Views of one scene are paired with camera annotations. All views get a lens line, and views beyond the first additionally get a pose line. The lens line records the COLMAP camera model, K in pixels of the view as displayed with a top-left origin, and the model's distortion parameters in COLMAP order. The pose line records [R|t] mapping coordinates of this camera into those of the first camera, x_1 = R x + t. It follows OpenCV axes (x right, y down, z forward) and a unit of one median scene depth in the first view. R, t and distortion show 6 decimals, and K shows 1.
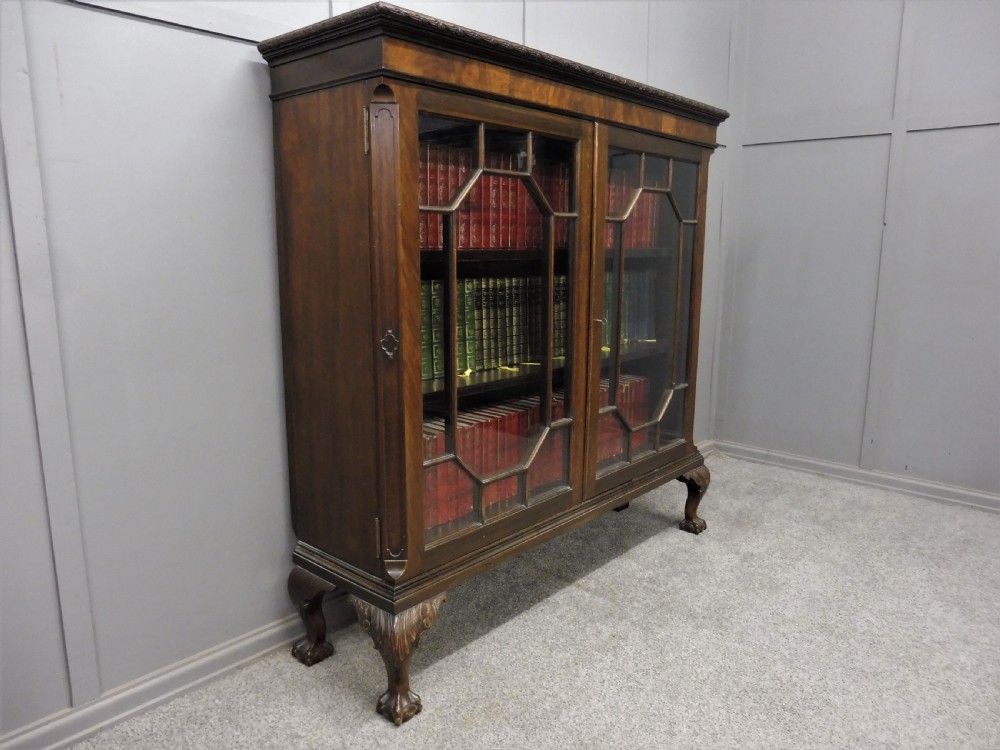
lens RADIAL K [[737.8, 0, 480.3], [0, 737.8, 380.1], [0, 0, 1]] dist [-0.034449, -0.006512]
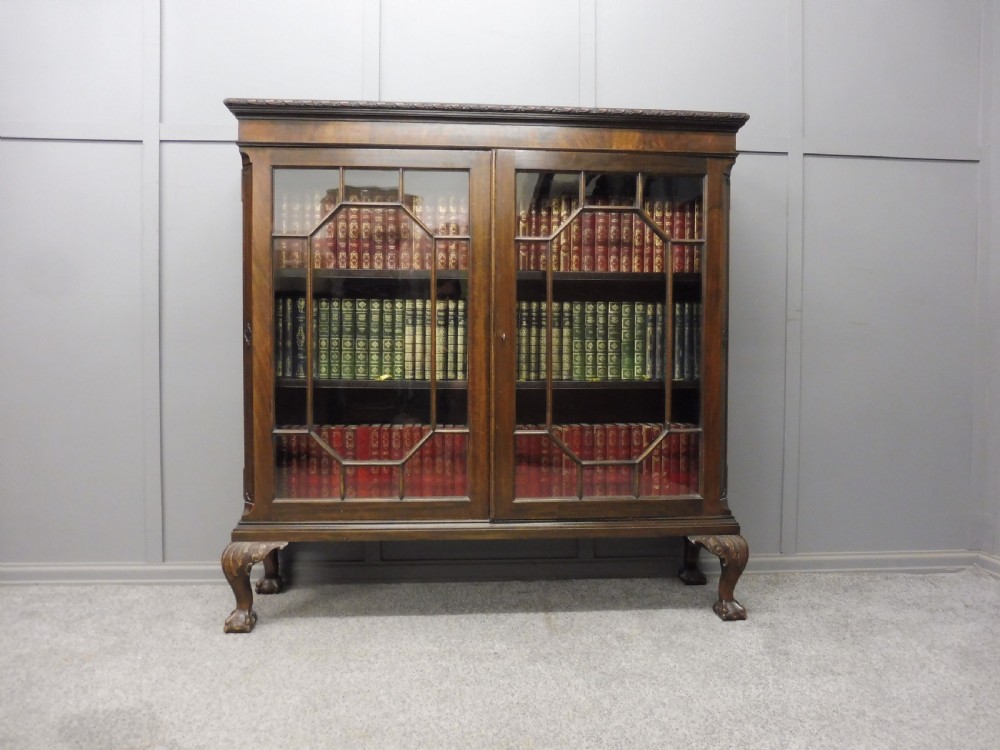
lens RADIAL K [[737.8, 0, 497.2], [0, 737.8, 379.5], [0, 0, 1]] dist [-0.034449, -0.006512]
pose [[0.717879, 0.019019, -0.695908, 0.918411], [-0.129790, 0.985757, -0.106947, 0.094633], [0.683962, 0.167097, 0.710123, 0.291384]]
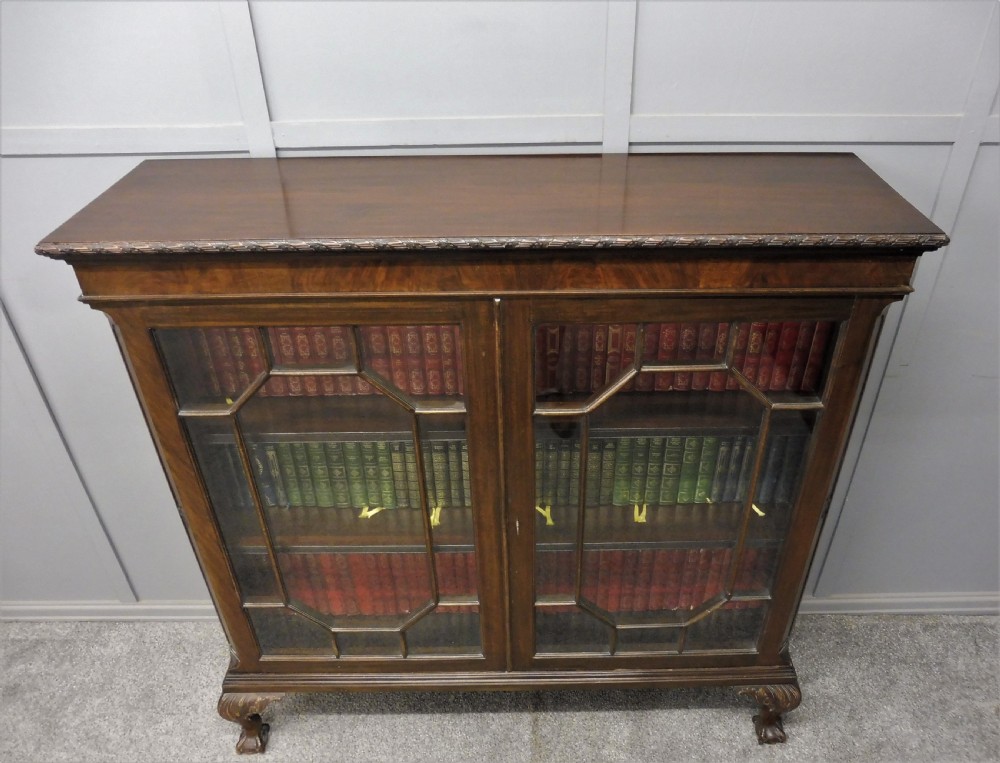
lens RADIAL K [[752.0, 0, 512.6], [0, 752.0, 394.1], [0, 0, 1]] dist [-0.035585, -0.003147]
pose [[0.676763, 0.404701, -0.614987, 0.609877], [-0.115583, 0.883400, 0.454141, -0.580480], [0.727071, -0.236264, 0.644630, 0.558769]]
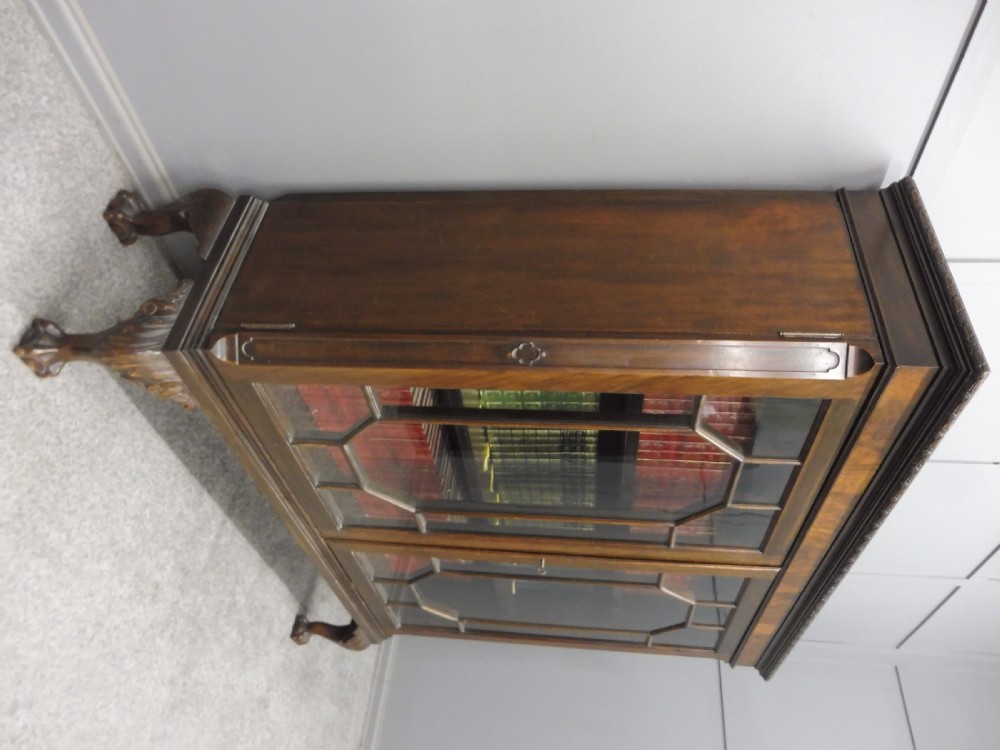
lens RADIAL K [[737.8, 0, 499.5], [0, 737.8, 354.4], [0, 0, 1]] dist [-0.034449, -0.006512]
pose [[-0.013314, 0.997628, 0.067531, -0.138269], [-0.998729, -0.009984, -0.049407, 0.012601], [-0.048616, -0.068103, 0.996493, 0.200360]]
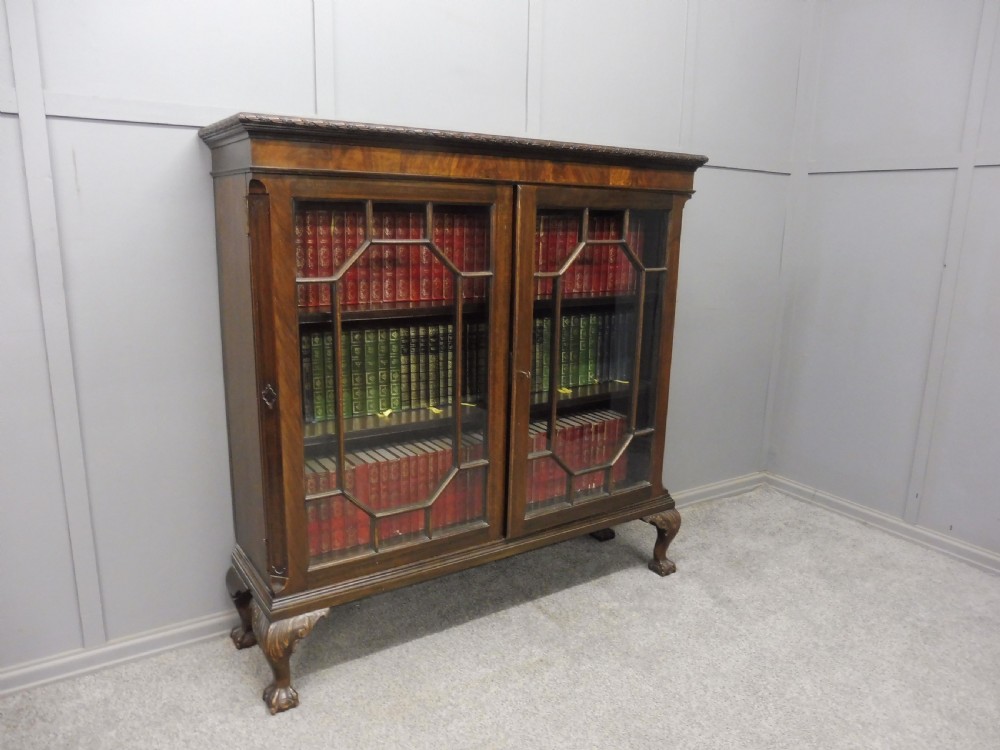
lens RADIAL K [[737.8, 0, 494.6], [0, 737.8, 382.4], [0, 0, 1]] dist [-0.034449, -0.006512]
pose [[0.968756, 0.071954, -0.237349, 0.397532], [-0.062967, 0.996990, 0.045241, -0.116248], [0.239890, -0.028882, 0.970370, -0.036397]]
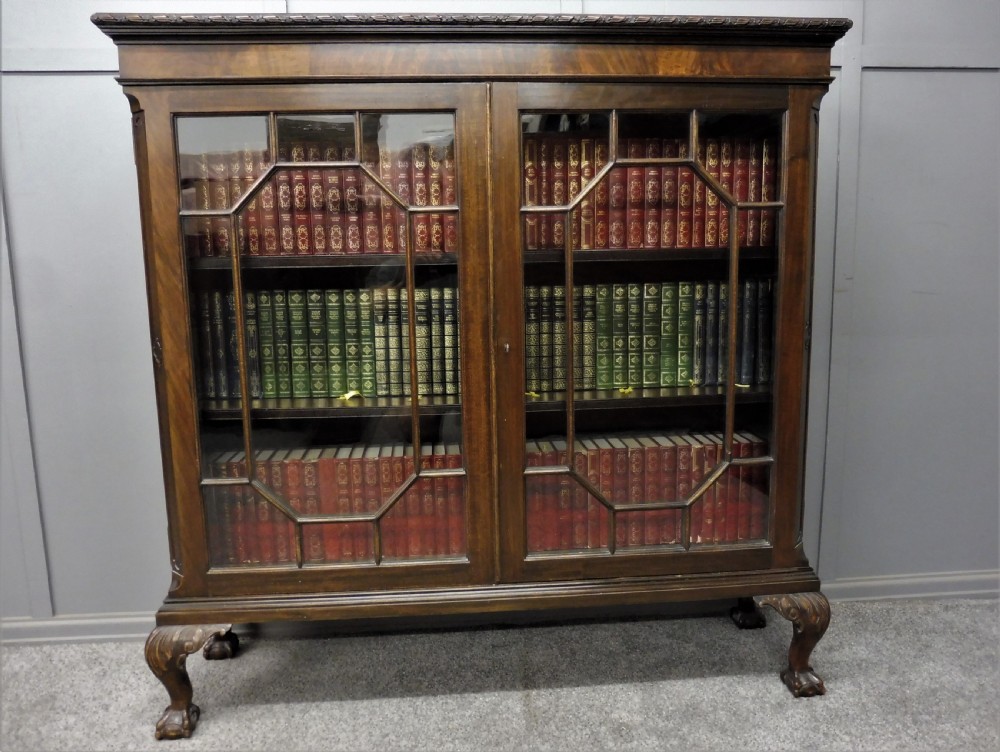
lens RADIAL K [[752.0, 0, 490.2], [0, 752.0, 381.4], [0, 0, 1]] dist [-0.035585, -0.003147]
pose [[0.722256, 0.084033, -0.686502, 0.711740], [-0.104800, 0.994427, 0.011468, -0.054494], [0.683640, 0.063663, 0.727037, 0.460393]]
